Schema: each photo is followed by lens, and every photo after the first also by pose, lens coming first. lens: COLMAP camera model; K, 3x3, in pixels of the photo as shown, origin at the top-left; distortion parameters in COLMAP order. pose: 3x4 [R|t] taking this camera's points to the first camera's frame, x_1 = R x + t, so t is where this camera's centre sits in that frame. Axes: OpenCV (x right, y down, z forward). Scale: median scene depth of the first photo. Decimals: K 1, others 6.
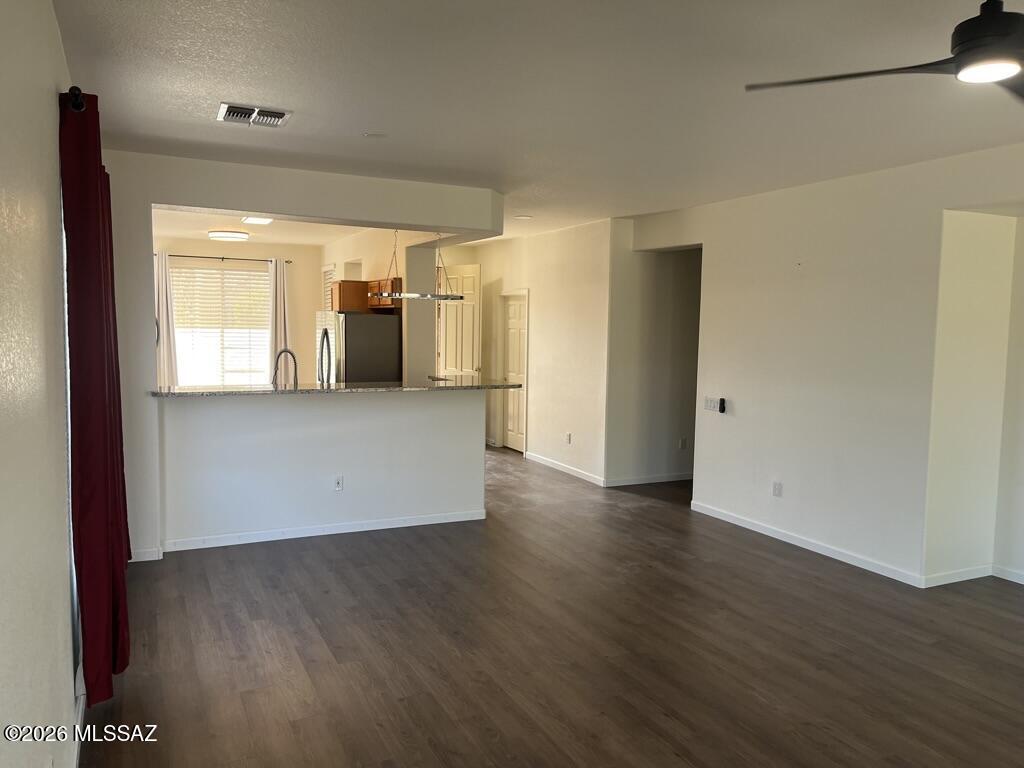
lens RADIAL K [[780.1, 0, 512.0], [0, 780.1, 384.0], [0, 0, 1]] dist [0.096513, -0.140814]
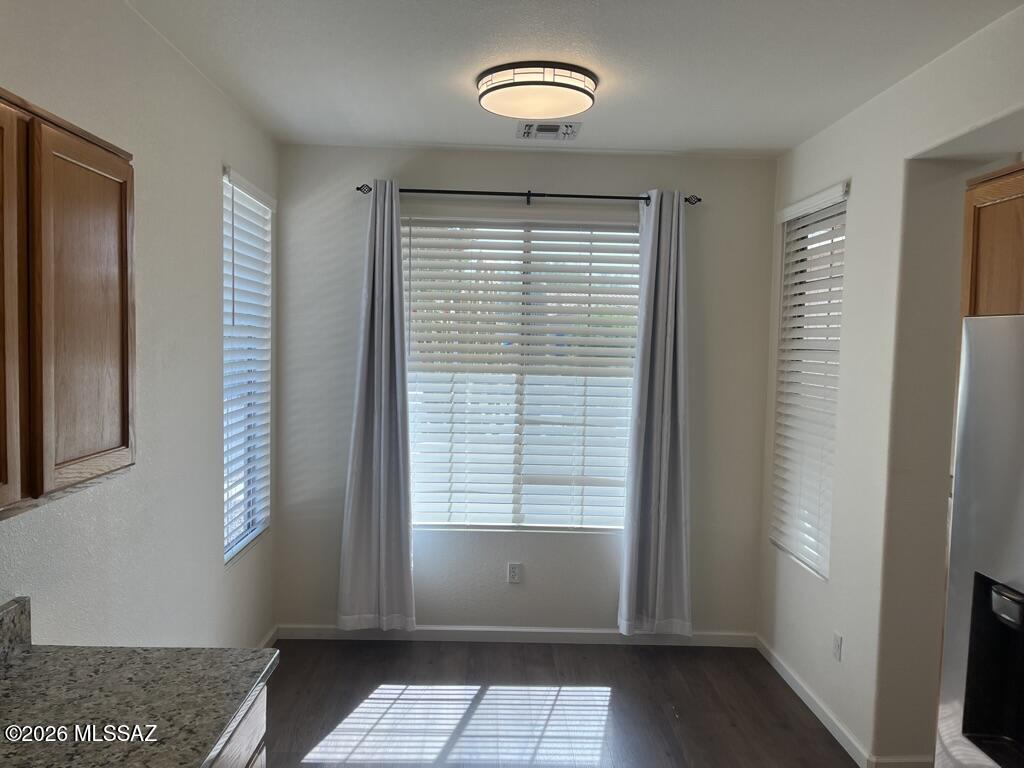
lens RADIAL K [[780.1, 0, 512.0], [0, 780.1, 384.0], [0, 0, 1]] dist [0.096513, -0.140814]
pose [[0.901468, 0.037983, -0.431175, -0.198848], [-0.052658, 0.998367, -0.022144, -0.055760], [0.429630, 0.042667, 0.901996, 0.636261]]
